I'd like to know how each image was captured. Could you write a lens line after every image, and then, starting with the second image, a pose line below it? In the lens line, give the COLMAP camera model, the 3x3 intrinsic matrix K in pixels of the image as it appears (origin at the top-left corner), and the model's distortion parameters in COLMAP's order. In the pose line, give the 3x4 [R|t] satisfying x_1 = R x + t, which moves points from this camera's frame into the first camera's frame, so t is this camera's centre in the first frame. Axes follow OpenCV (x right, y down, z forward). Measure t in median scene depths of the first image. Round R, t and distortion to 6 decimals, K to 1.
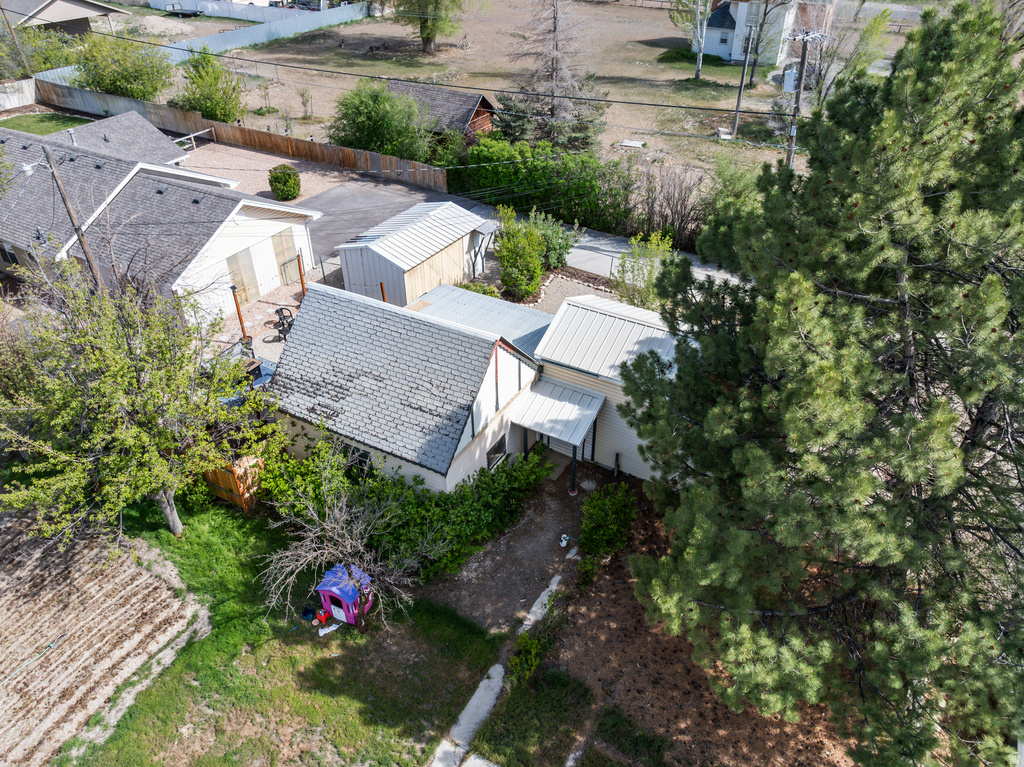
lens RADIAL K [[720.5, 0, 517.3], [0, 720.5, 379.5], [0, 0, 1]] dist [-0.039384, 0.004506]
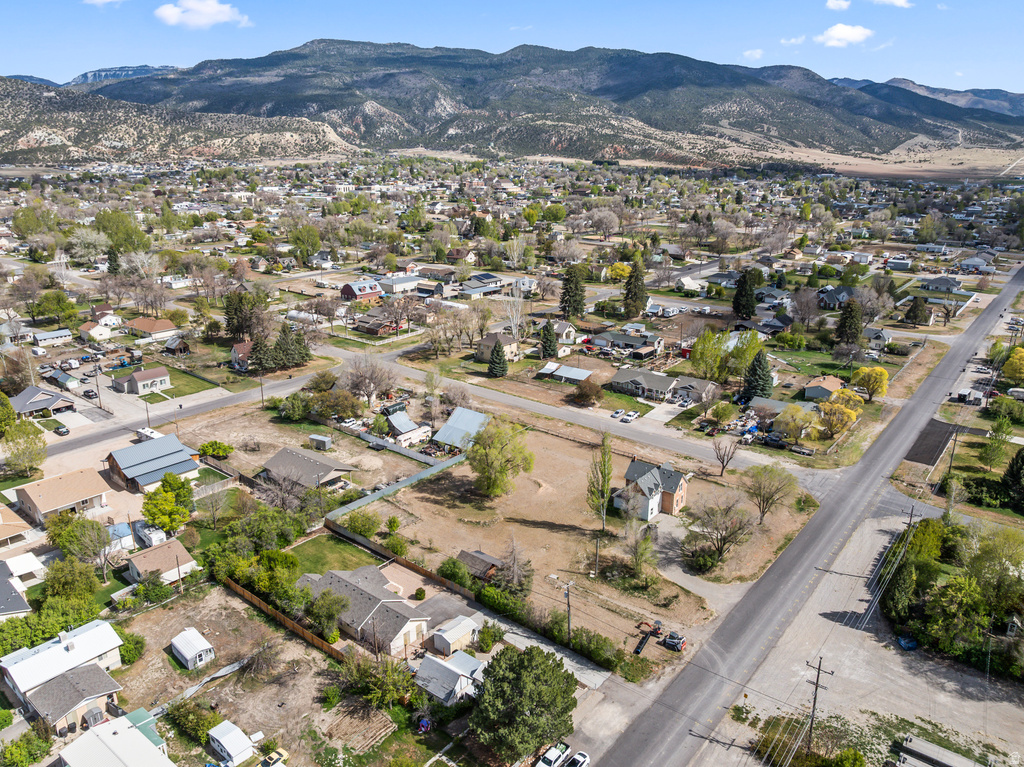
lens RADIAL K [[720.5, 0, 517.3], [0, 720.5, 379.5], [0, 0, 1]] dist [-0.039384, 0.004506]
pose [[0.987252, 0.047257, -0.151985, 0.929575], [-0.094027, 0.943630, -0.317366, -0.410047], [0.128419, 0.327611, 0.936045, -3.907429]]
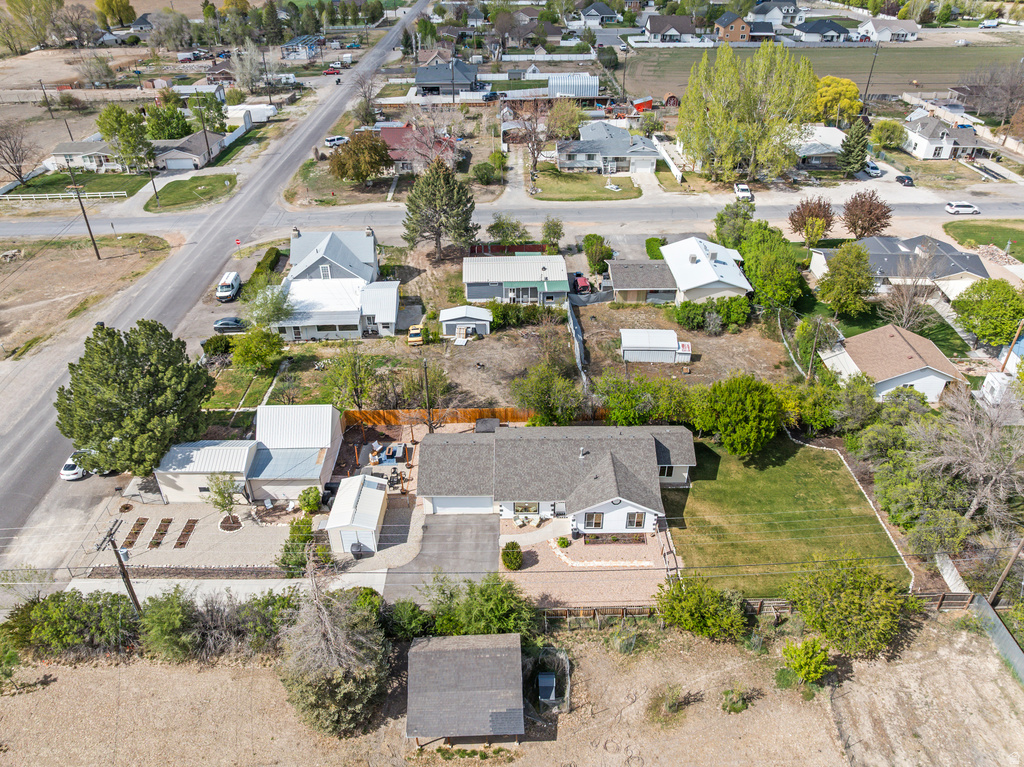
lens RADIAL K [[720.5, 0, 517.3], [0, 720.5, 379.5], [0, 0, 1]] dist [-0.039384, 0.004506]
pose [[-0.860559, 0.282046, -0.424132, 0.296156], [-0.296983, 0.398658, 0.867682, -3.116176], [0.413810, 0.872652, -0.259306, 2.077421]]
